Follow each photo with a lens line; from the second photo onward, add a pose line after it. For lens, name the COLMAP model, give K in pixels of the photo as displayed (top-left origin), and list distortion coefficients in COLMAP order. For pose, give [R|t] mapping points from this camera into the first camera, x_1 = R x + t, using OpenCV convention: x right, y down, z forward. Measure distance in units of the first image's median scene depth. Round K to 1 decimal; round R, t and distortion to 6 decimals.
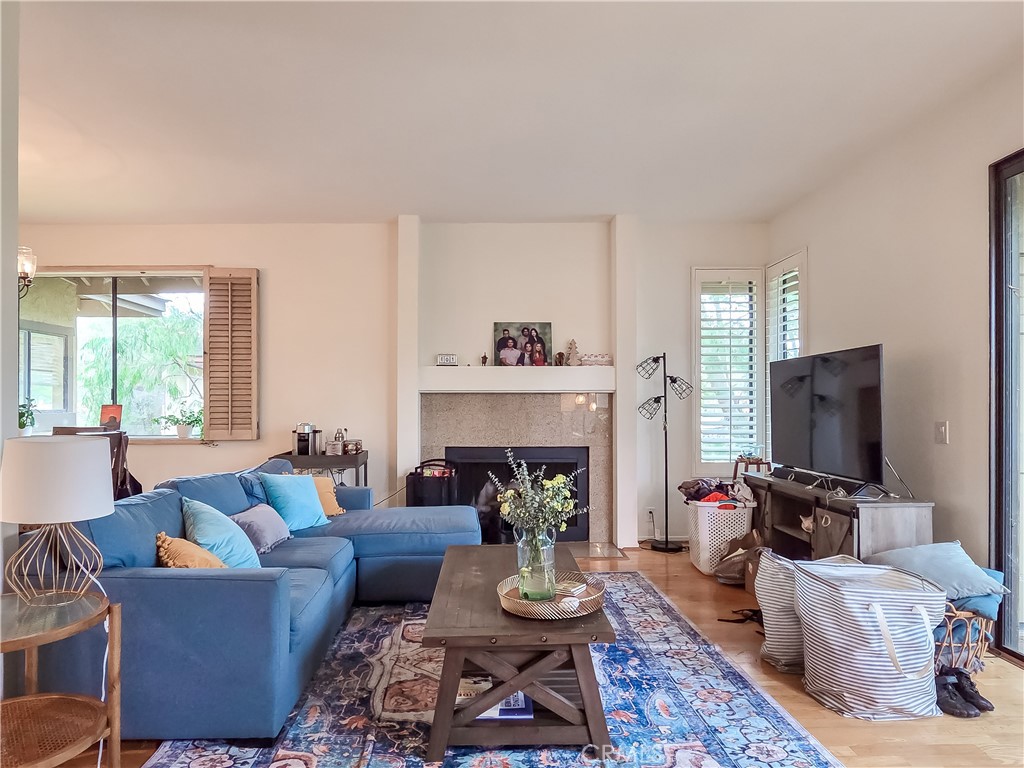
lens RADIAL K [[595.1, 0, 509.5], [0, 595.1, 399.7], [0, 0, 1]] dist [-0.003578, 0.000689]
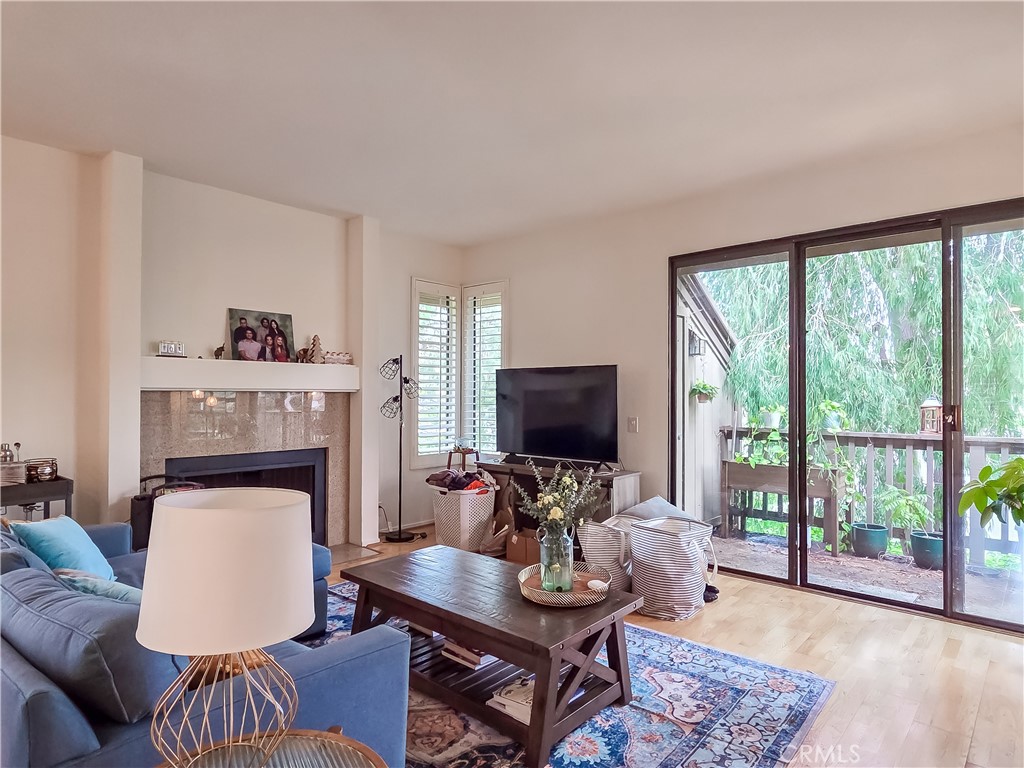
lens RADIAL K [[582.7, 0, 512.0], [0, 582.7, 384.0], [0, 0, 1]] dist [0.002880, 0.000609]
pose [[0.684856, 0.016938, 0.728482, -0.357884], [-0.013663, 0.999853, -0.010404, -0.018508], [-0.728550, -0.002828, 0.684986, 0.134960]]
